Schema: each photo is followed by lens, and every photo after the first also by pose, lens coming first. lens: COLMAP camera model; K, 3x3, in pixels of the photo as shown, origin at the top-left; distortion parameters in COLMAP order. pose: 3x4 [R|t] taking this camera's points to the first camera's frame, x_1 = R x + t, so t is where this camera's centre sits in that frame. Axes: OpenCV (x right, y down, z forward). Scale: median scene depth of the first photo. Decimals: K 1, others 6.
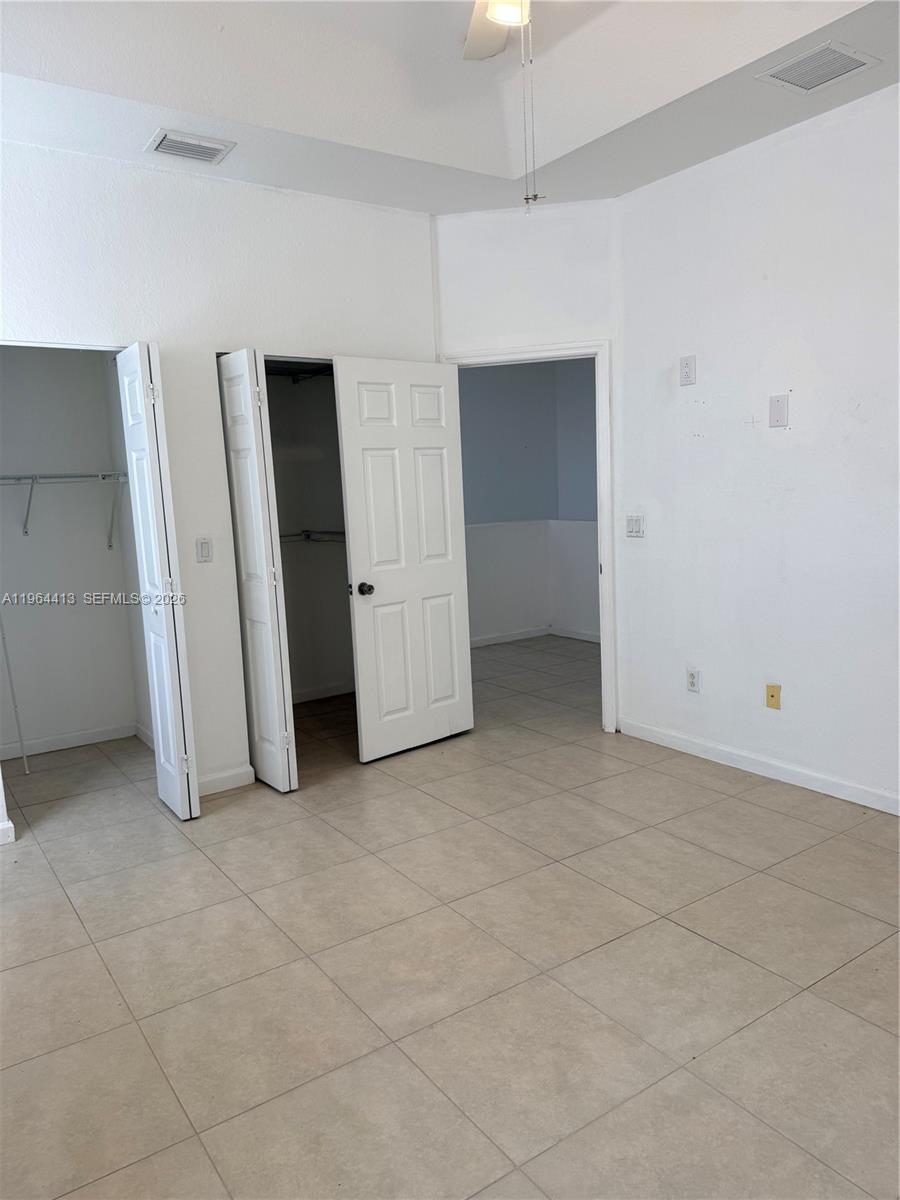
lens RADIAL K [[841.5, 0, 450.0], [0, 841.5, 600.0], [0, 0, 1]] dist [0.050309, -0.064476]
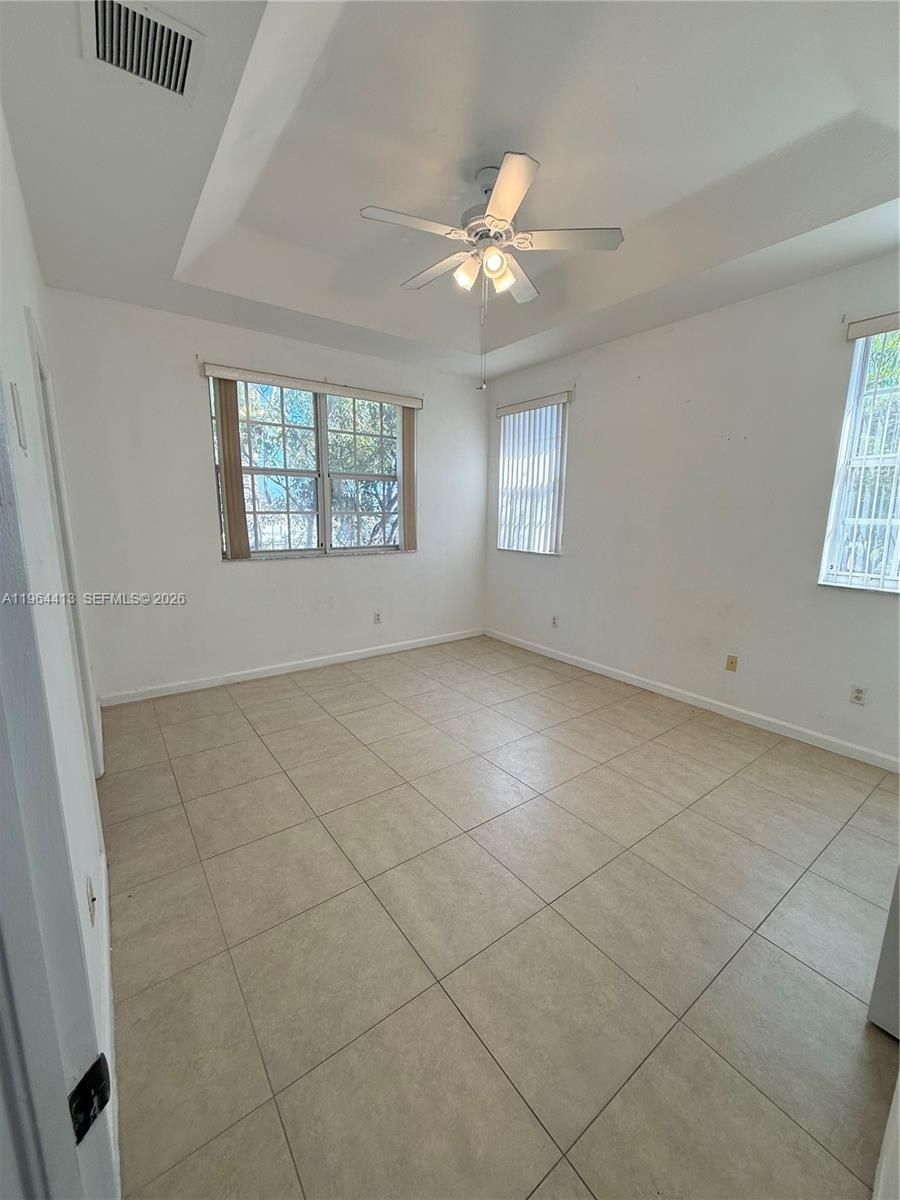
lens RADIAL K [[477.4, 0, 447.5], [0, 477.4, 596.6], [0, 0, 1]] dist [0.000077, -0.000069]
pose [[-0.999117, 0.035406, -0.022637, 0.171341], [0.026555, 0.949417, 0.312893, -0.259191], [0.032570, 0.312016, -0.949519, 1.703410]]
